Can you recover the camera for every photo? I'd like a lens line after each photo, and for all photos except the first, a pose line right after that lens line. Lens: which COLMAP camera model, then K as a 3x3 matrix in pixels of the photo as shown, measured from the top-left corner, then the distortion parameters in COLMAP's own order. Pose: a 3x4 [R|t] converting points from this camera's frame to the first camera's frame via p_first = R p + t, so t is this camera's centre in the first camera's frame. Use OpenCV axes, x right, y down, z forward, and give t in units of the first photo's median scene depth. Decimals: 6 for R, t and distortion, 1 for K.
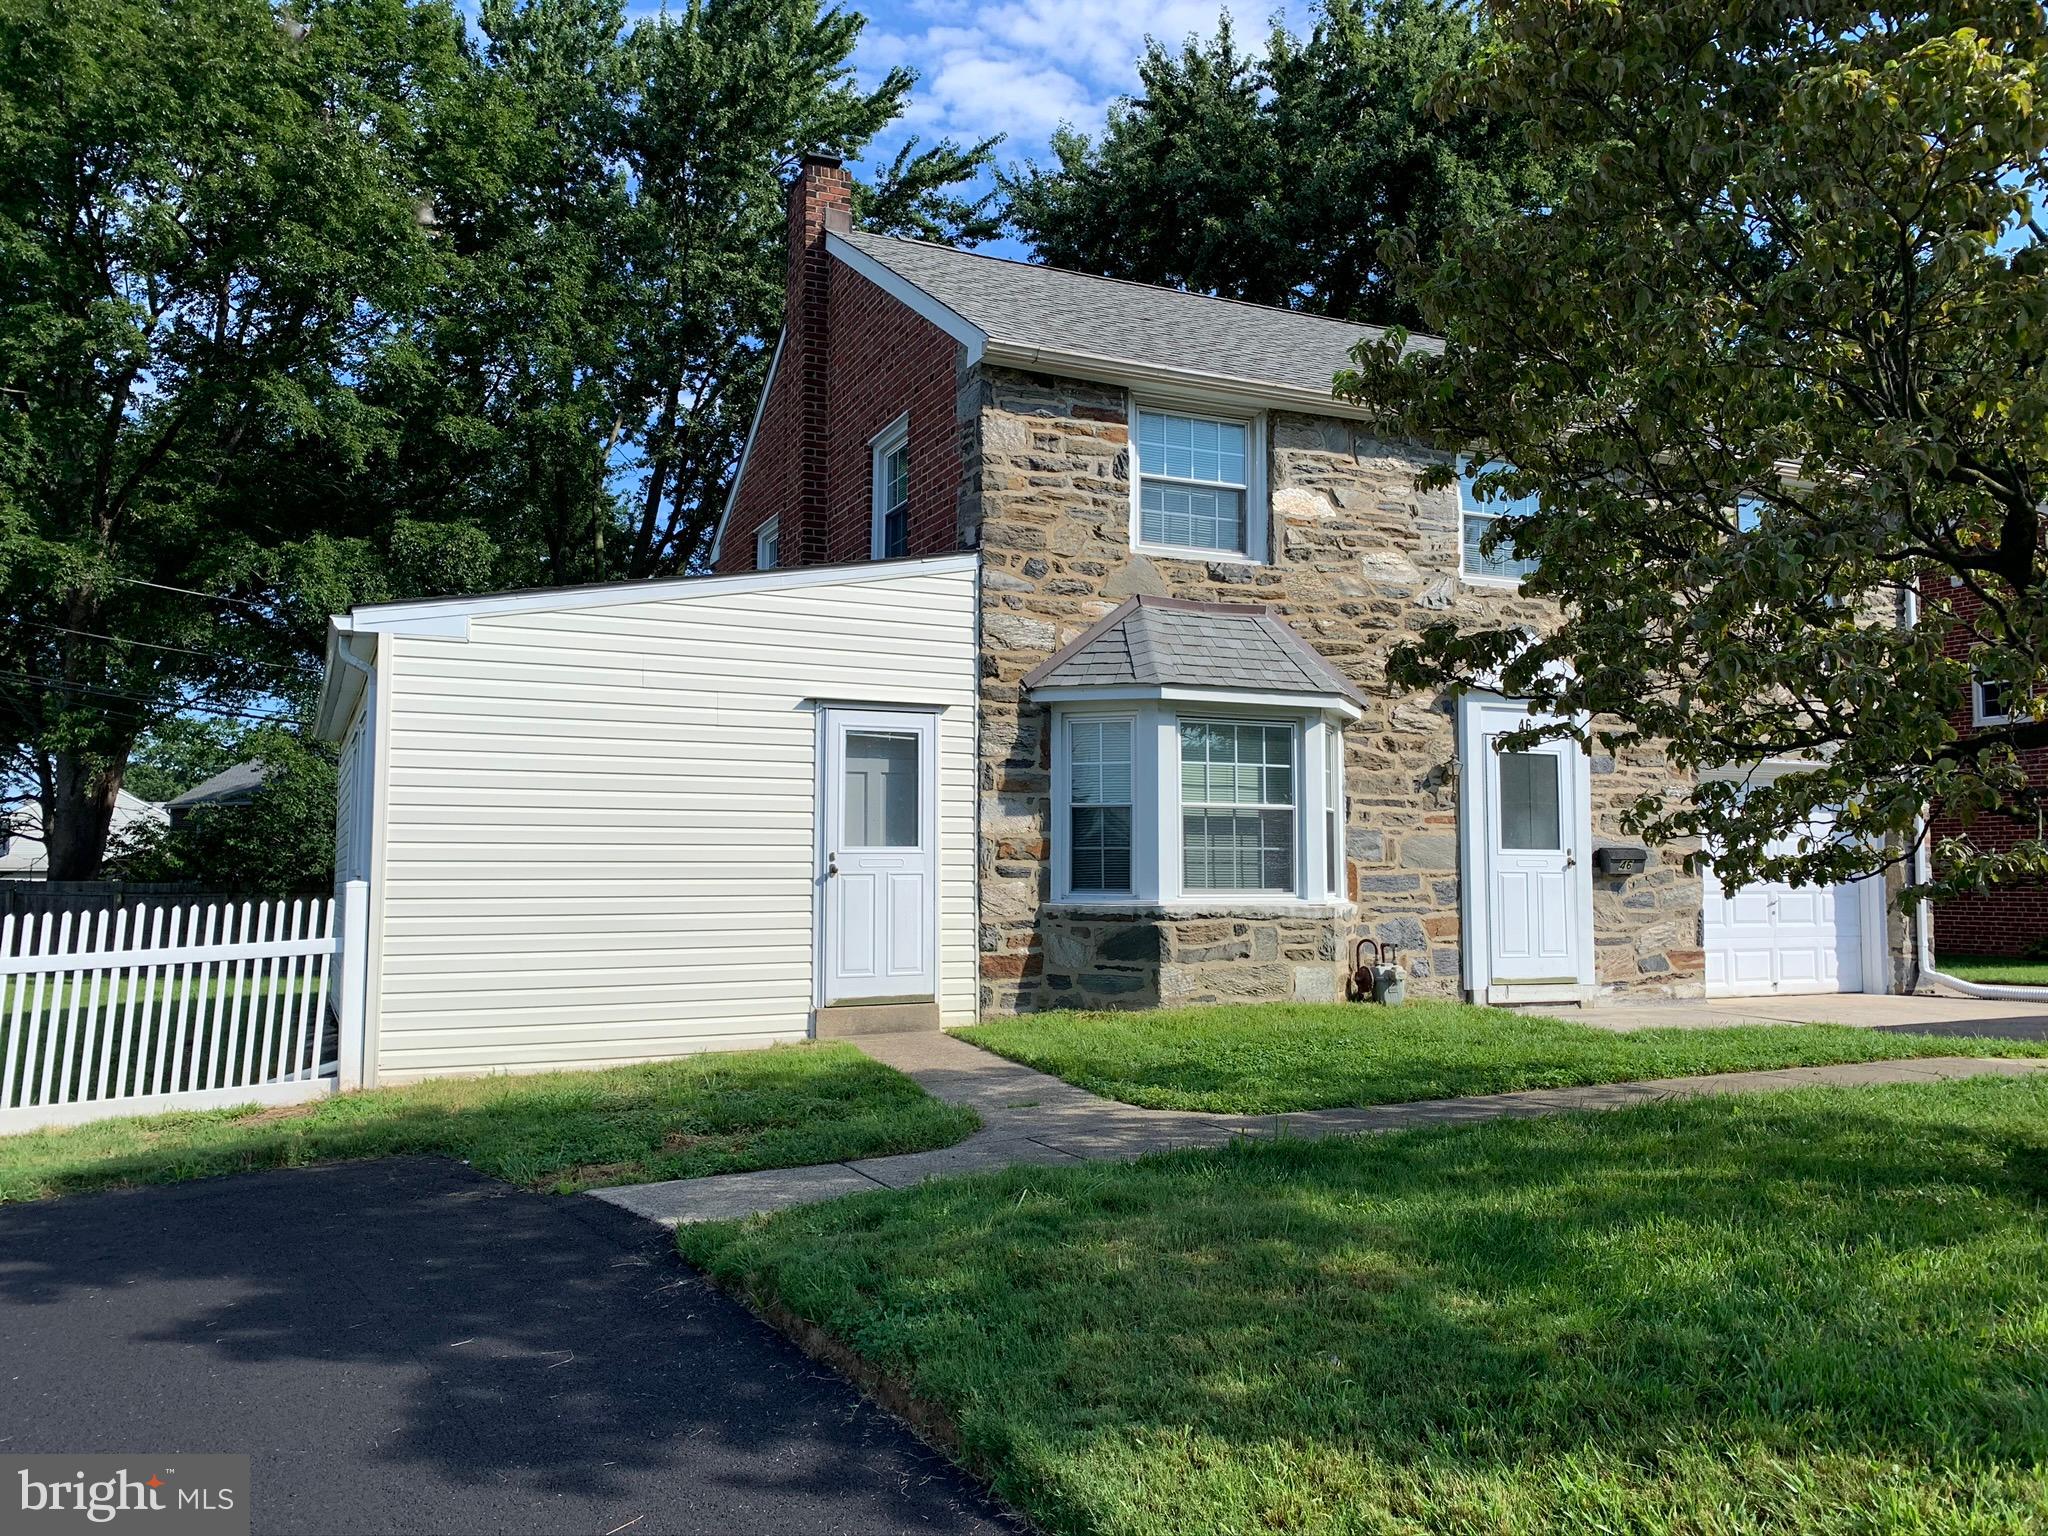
lens RADIAL K [[1561.3, 0, 1024.0], [0, 1561.3, 768.0], [0, 0, 1]] dist [0.060024, -0.037807]
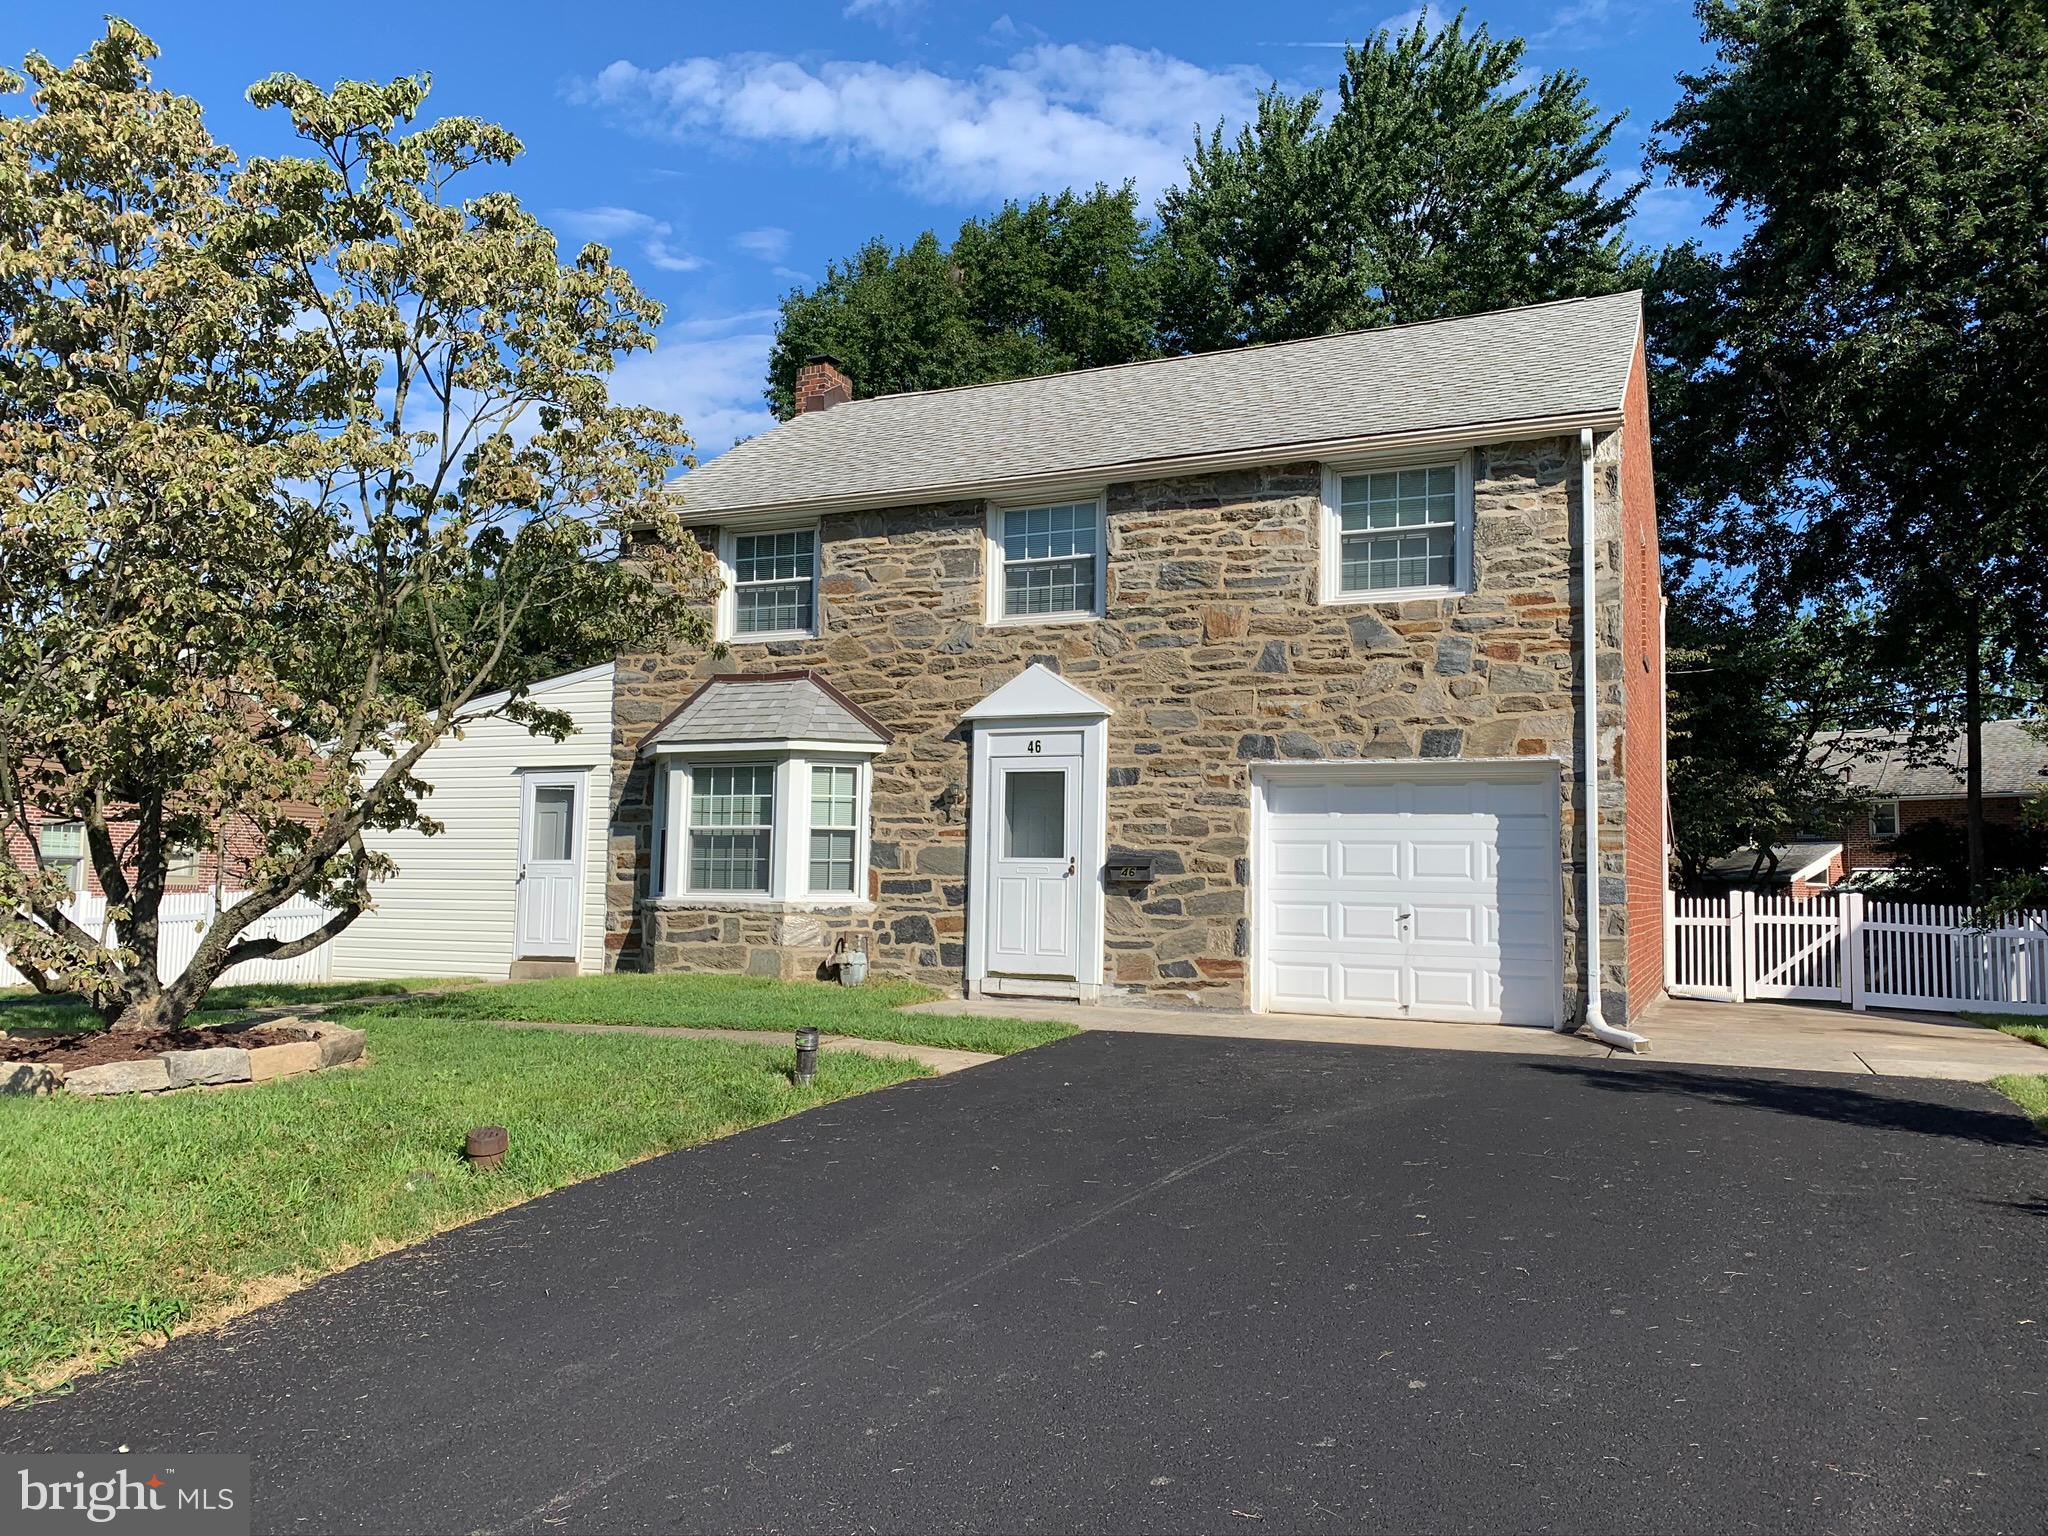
lens RADIAL K [[1546.5, 0, 1027.2], [0, 1546.5, 763.8], [0, 0, 1]] dist [0.187306, -0.394851]
pose [[0.652949, -0.052959, -0.755549, 1.225619], [0.038429, 0.998584, -0.036784, 0.027029], [0.756427, -0.005016, 0.654059, 0.298151]]
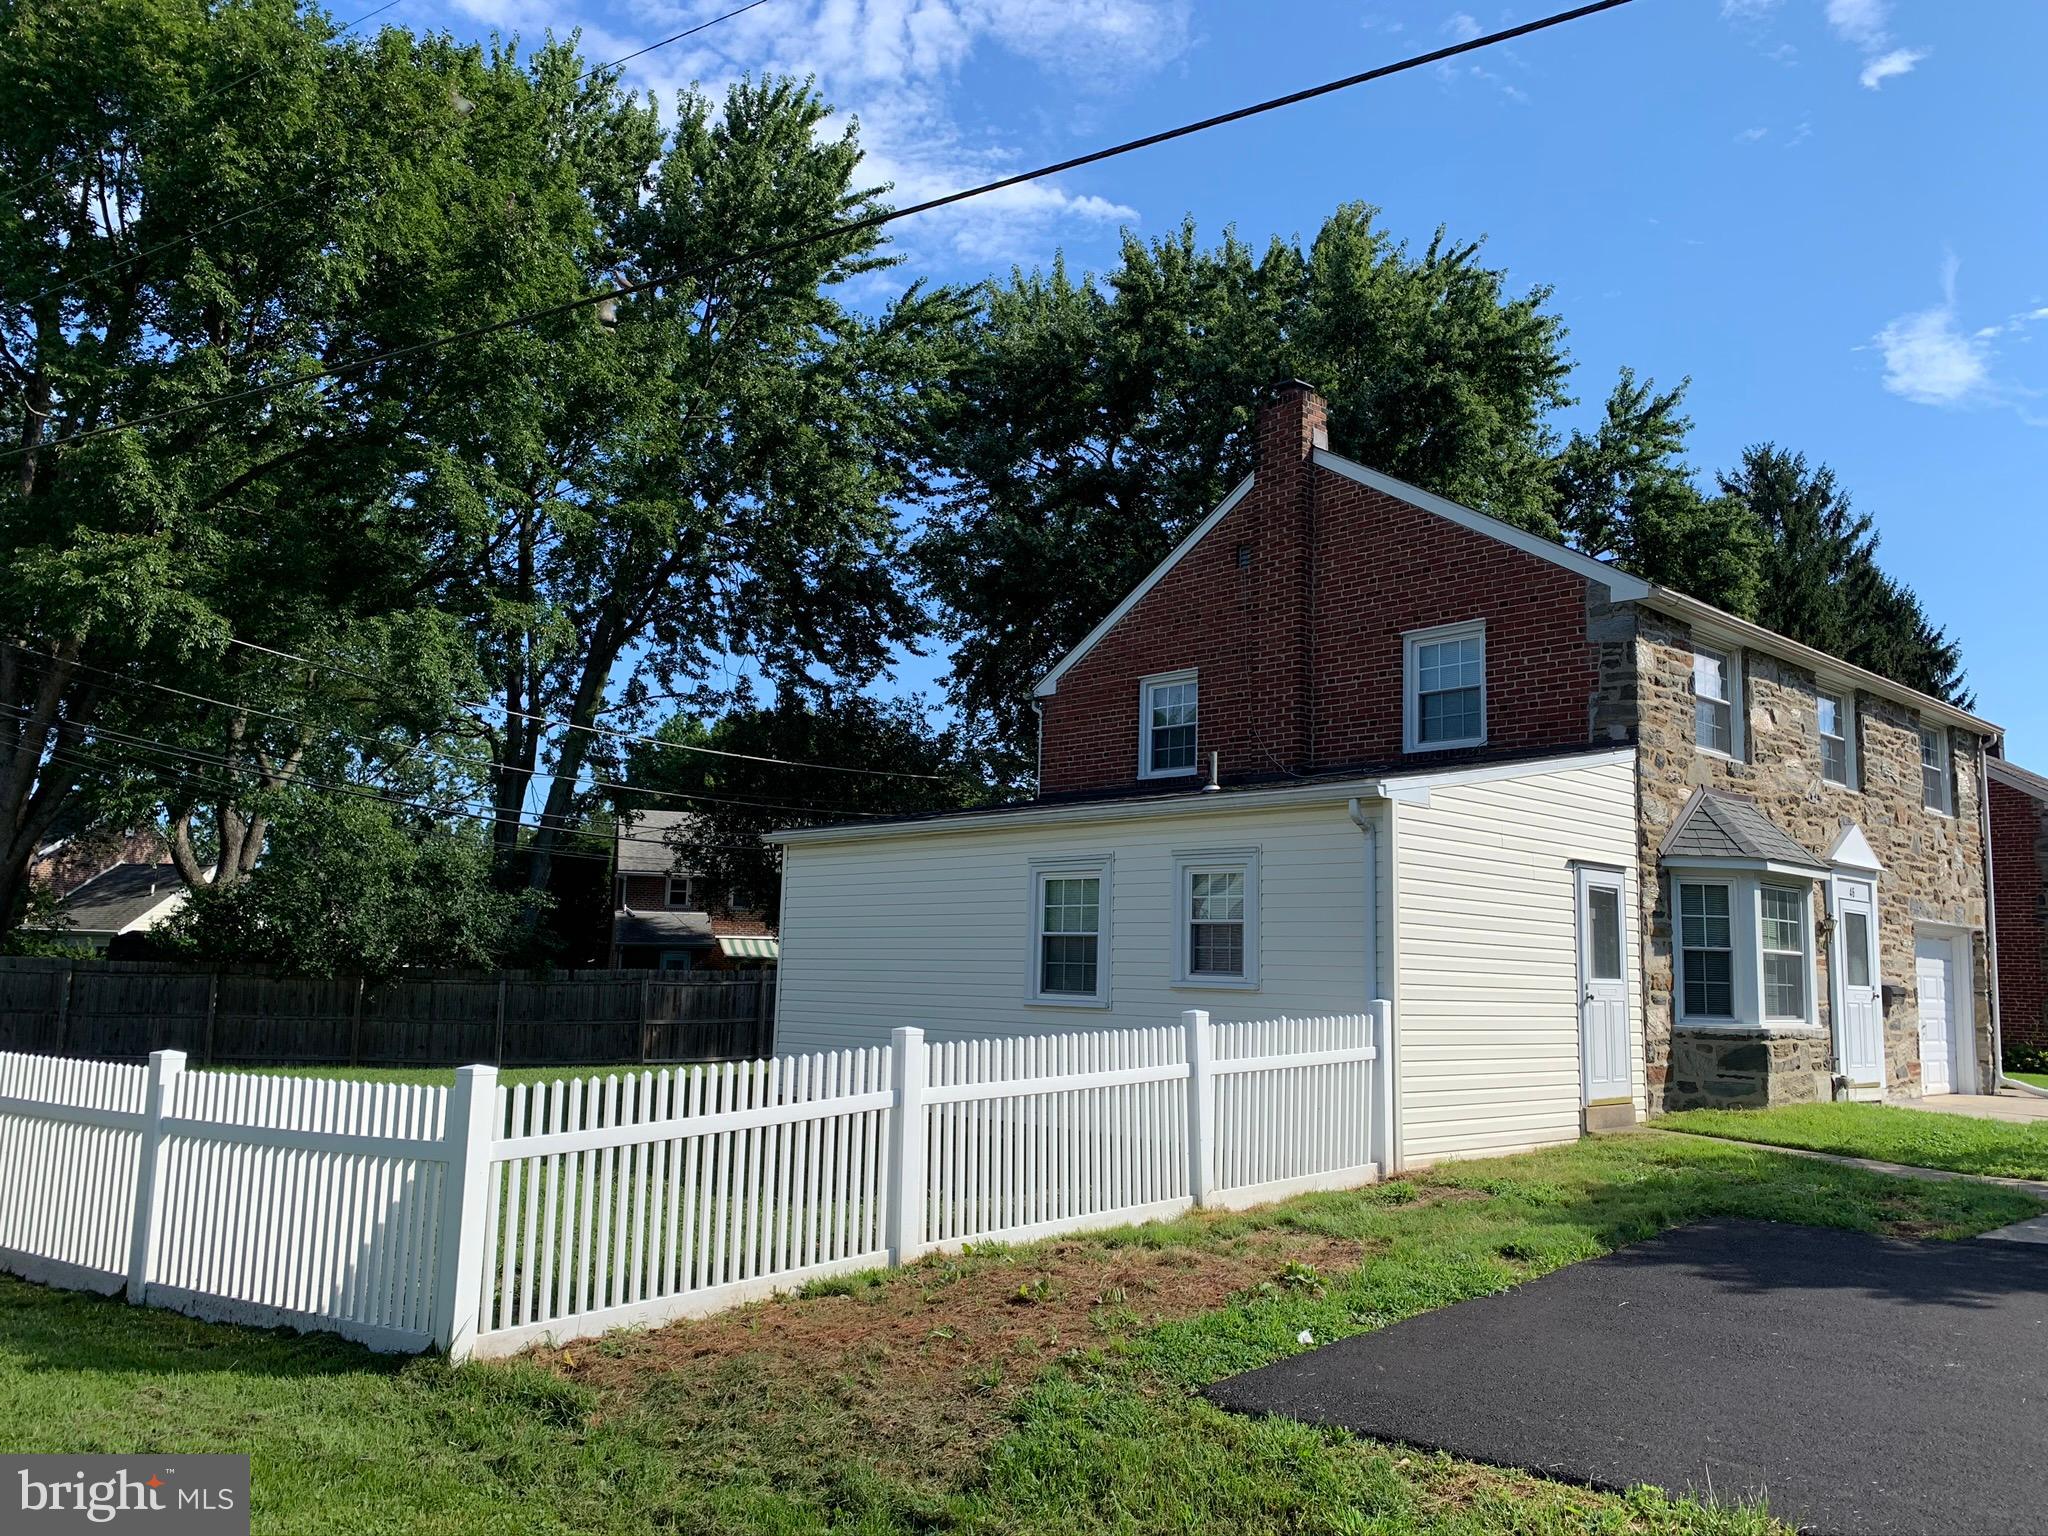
lens RADIAL K [[1594.6, 0, 1037.4], [0, 1594.6, 759.2], [0, 0, 1]] dist [0.009047, 0.005013]
pose [[0.946092, 0.067342, 0.316821, -0.829918], [-0.047047, 0.996346, -0.071288, -0.011207], [-0.320464, 0.052539, 0.945802, -0.072789]]
